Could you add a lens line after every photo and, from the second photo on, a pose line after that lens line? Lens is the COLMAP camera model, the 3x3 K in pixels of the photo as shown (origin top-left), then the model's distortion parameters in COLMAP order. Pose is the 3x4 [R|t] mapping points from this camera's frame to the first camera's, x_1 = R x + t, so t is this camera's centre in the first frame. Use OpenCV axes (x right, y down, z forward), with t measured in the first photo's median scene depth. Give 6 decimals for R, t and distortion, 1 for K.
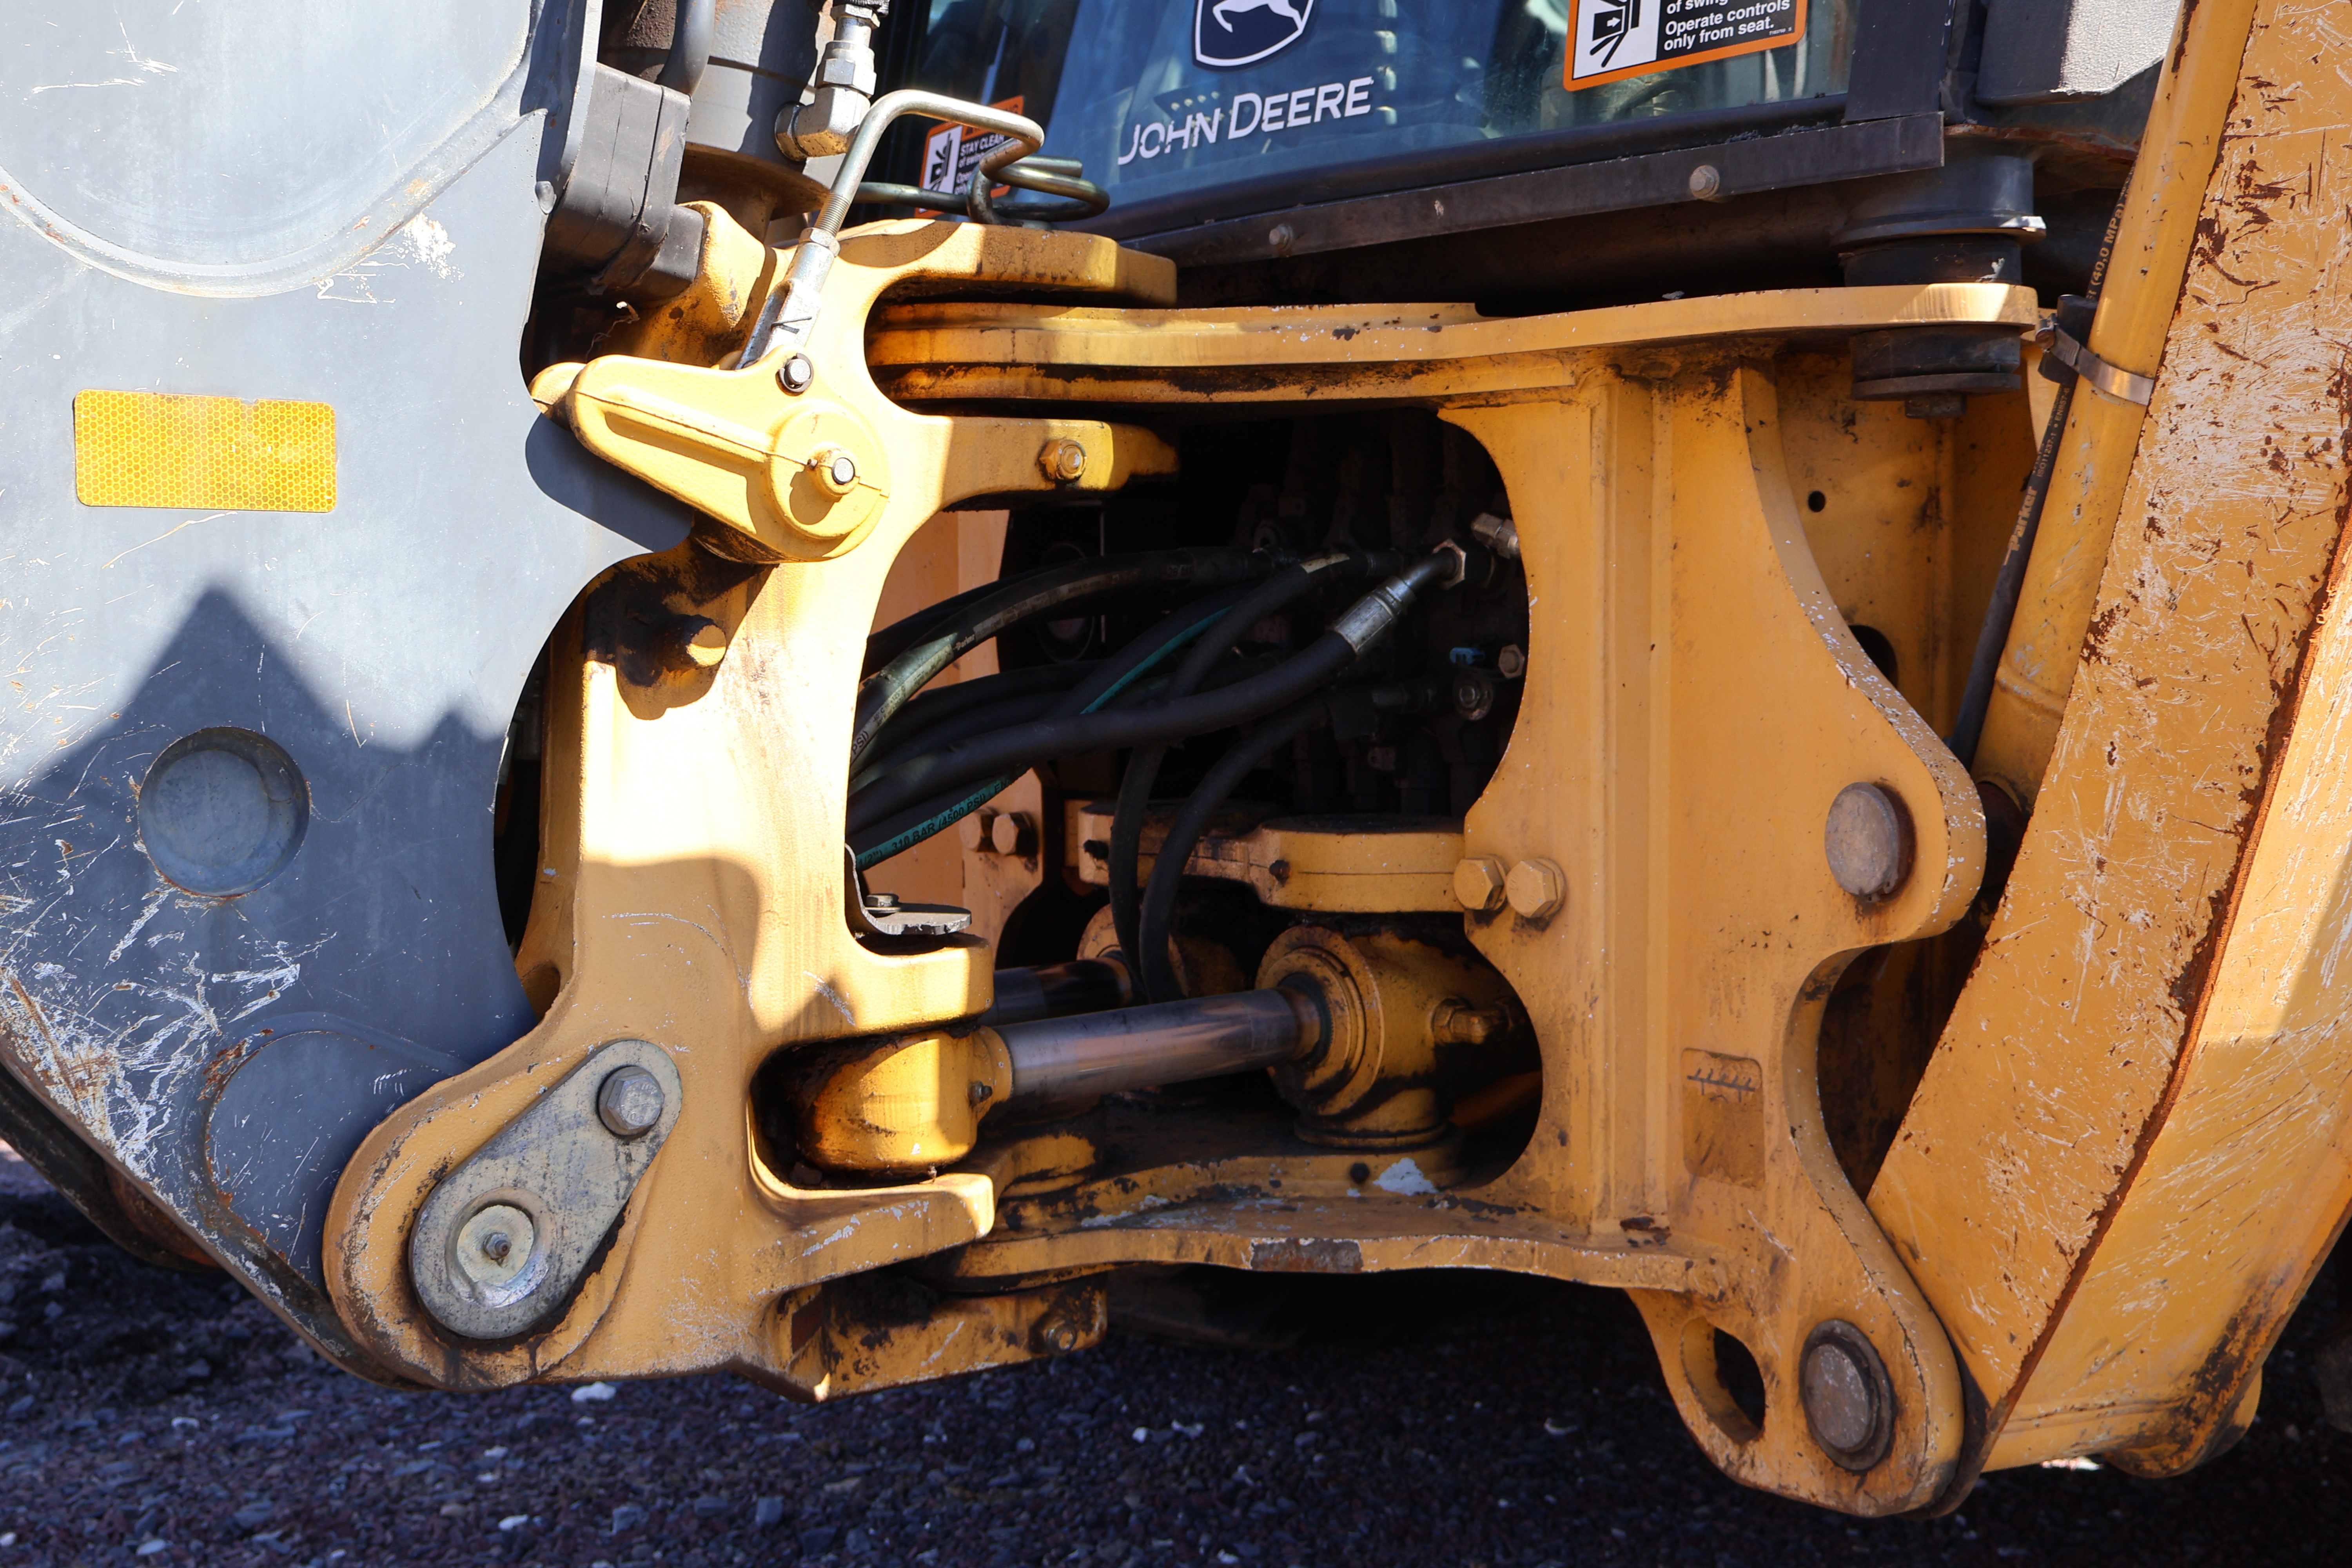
lens RADIAL K [[2629.1, 0, 1156.9], [0, 2629.1, 773.0], [0, 0, 1]] dist [-0.008343, 0.000000]
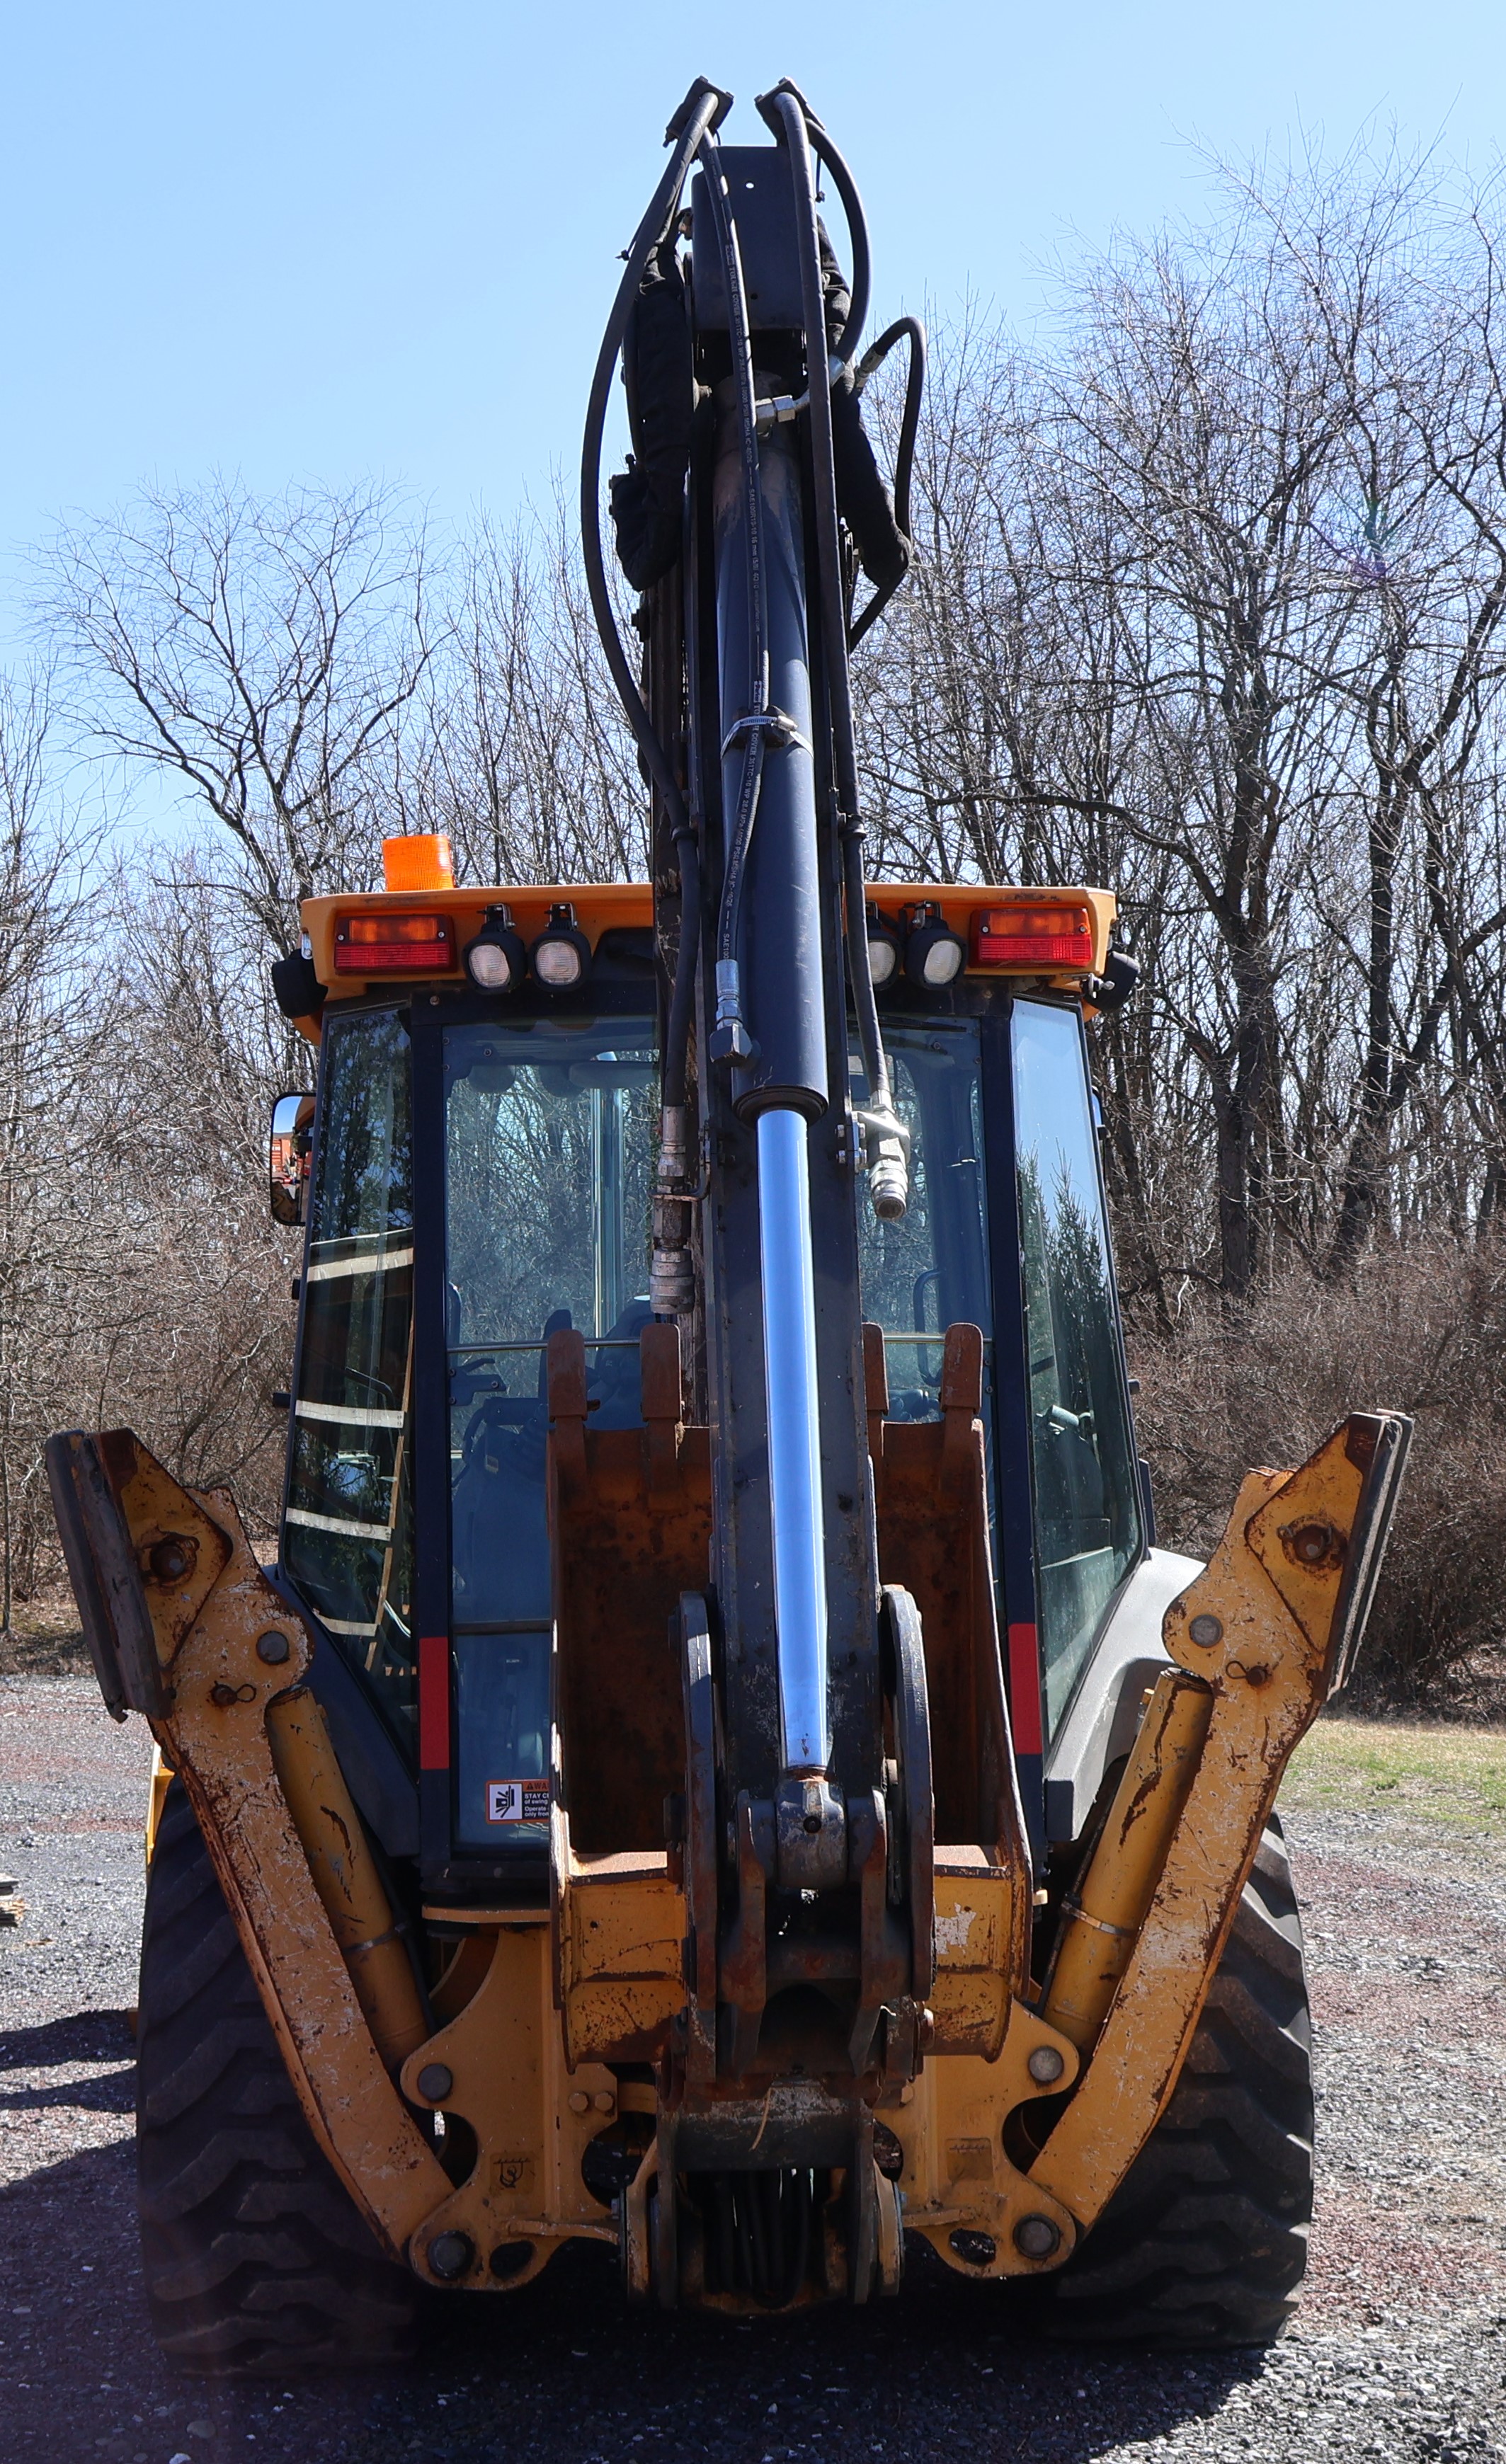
lens RADIAL K [[3673.0, 0, 722.4], [0, 3673.0, 1365.0], [0, 0, 1]] dist [-0.025141, 0.000000]
pose [[0.611317, 0.004071, 0.791375, -3.472654], [0.068729, 0.995935, -0.058215, -0.582796], [-0.788396, 0.089979, 0.608552, -1.508859]]
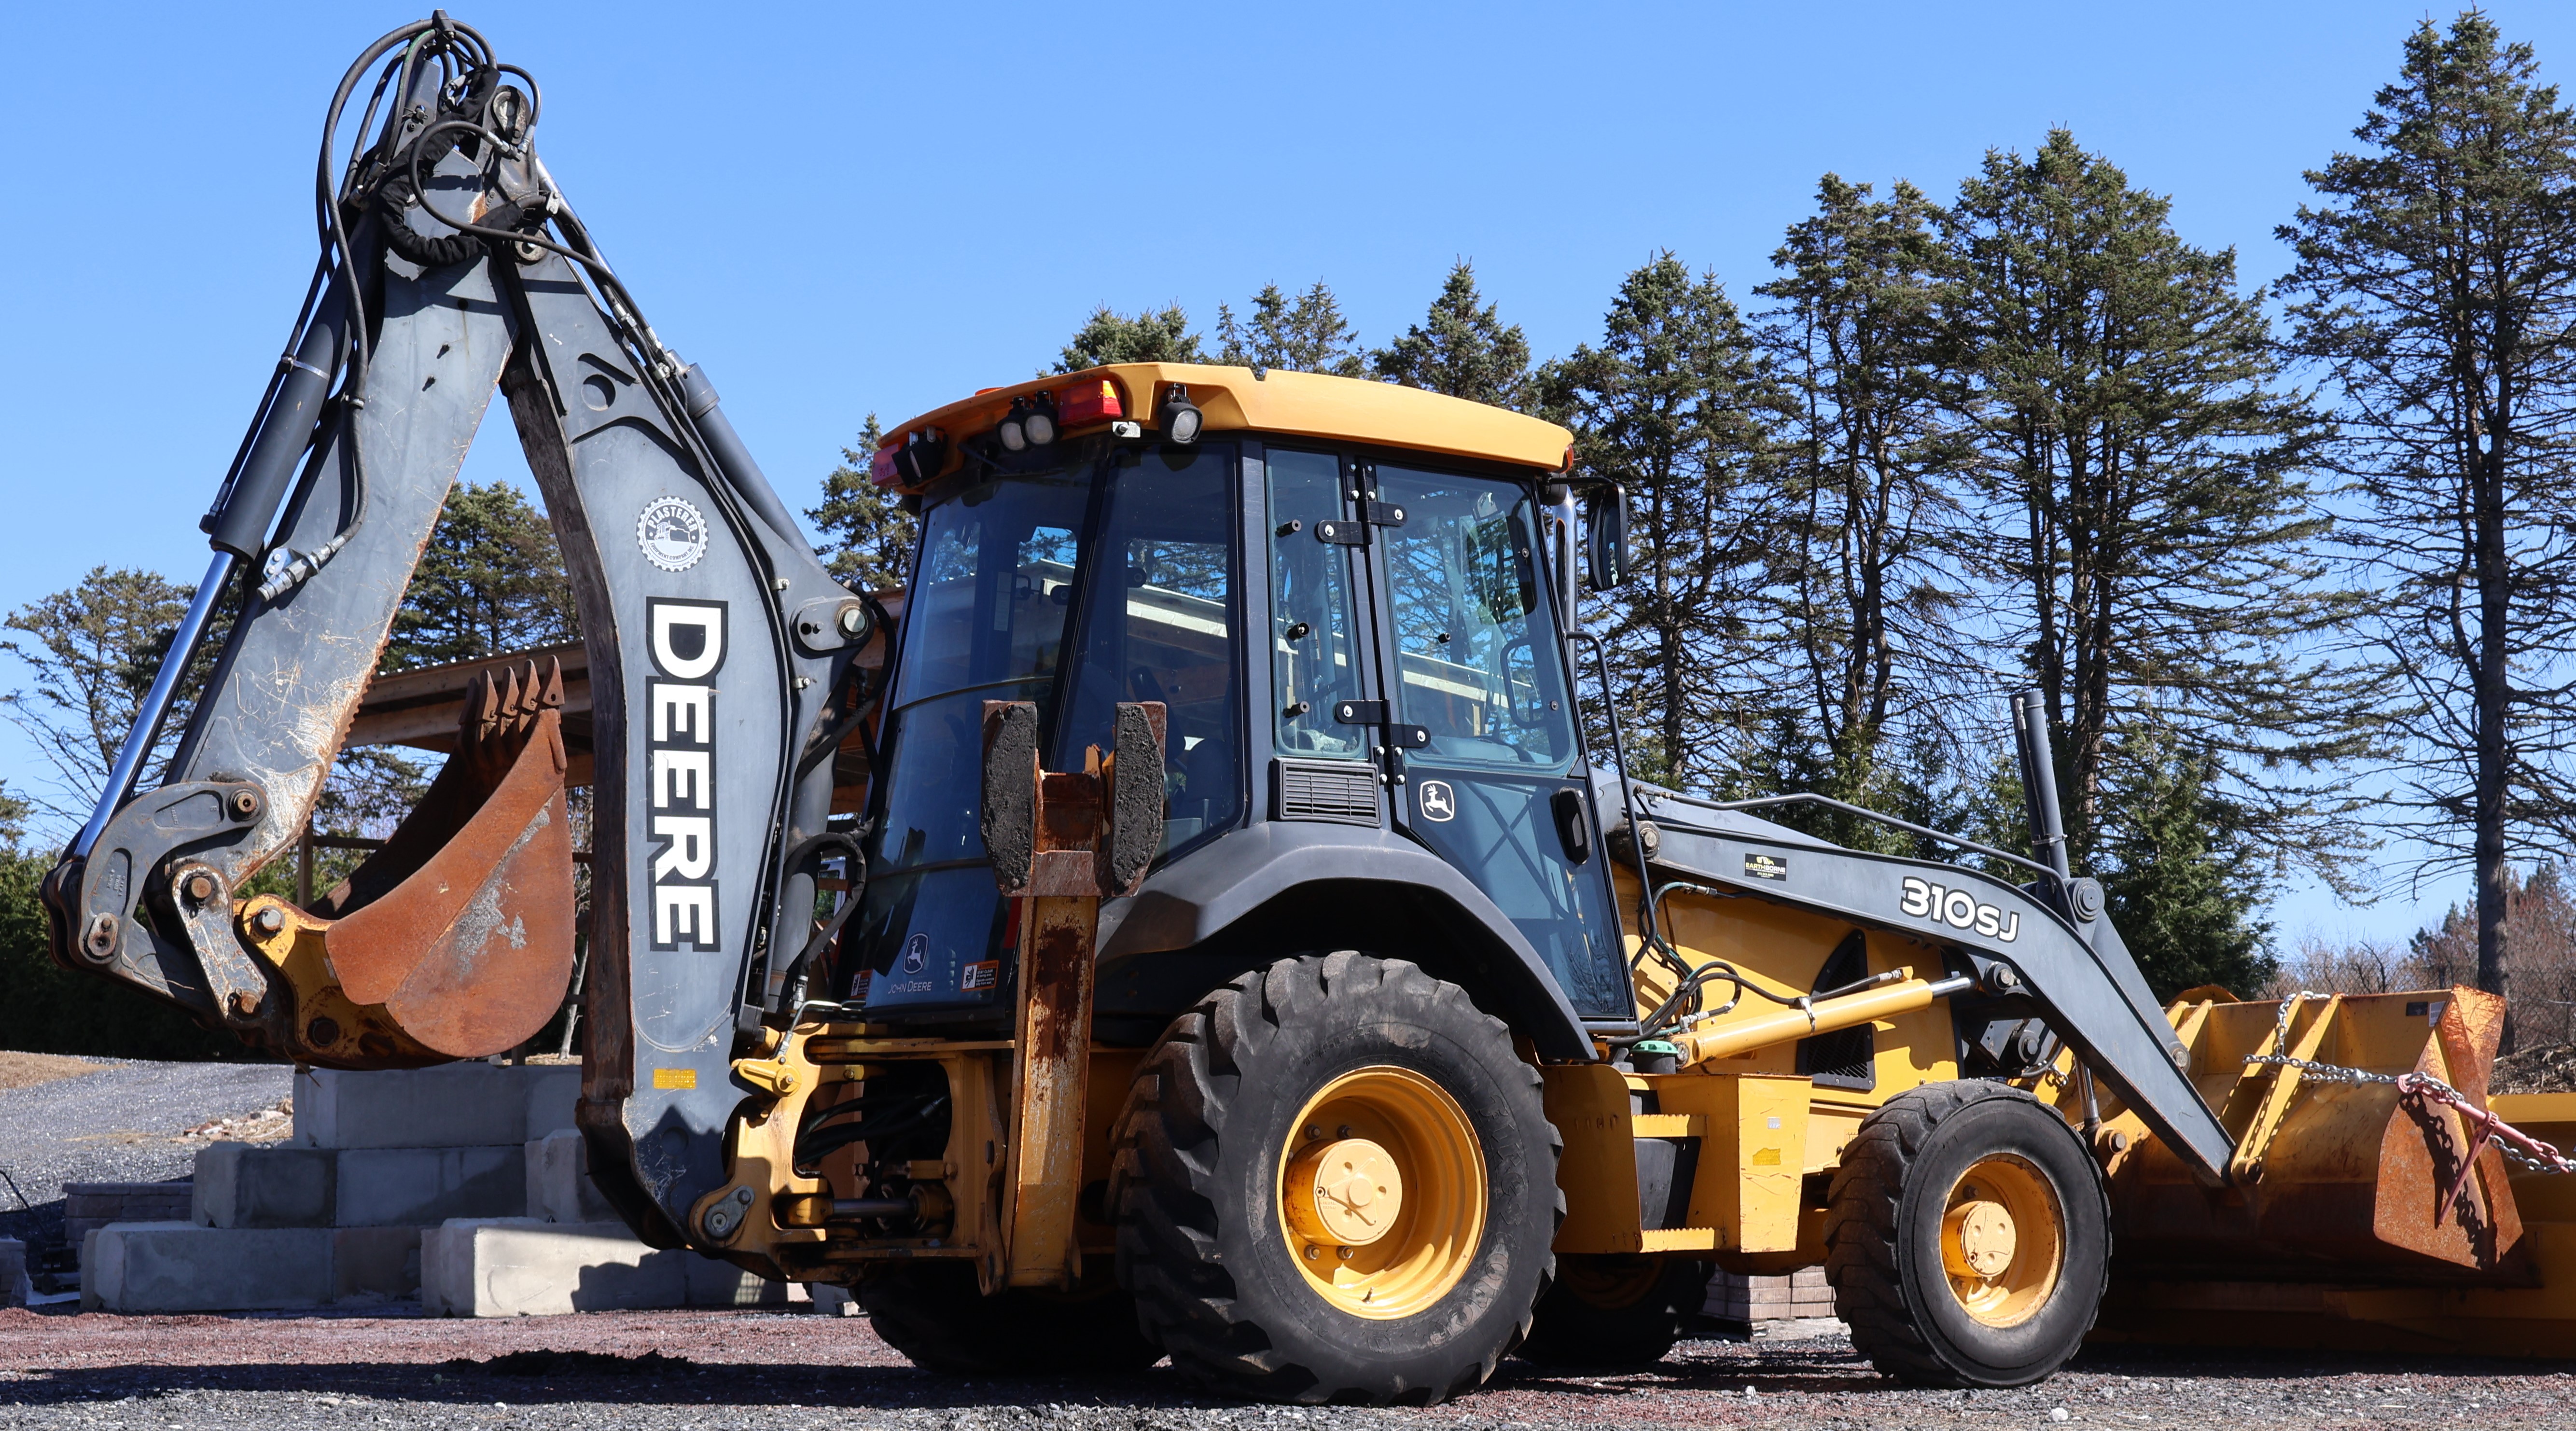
lens RADIAL K [[4086.8, 0, 1317.9], [0, 4086.8, 735.7], [0, 0, 1]] dist [0.023547, 0.000000]
pose [[0.992510, -0.015420, -0.121185, 1.751076], [-0.004749, 0.986382, -0.164404, 0.495051], [0.122069, 0.163748, 0.978921, -6.331553]]
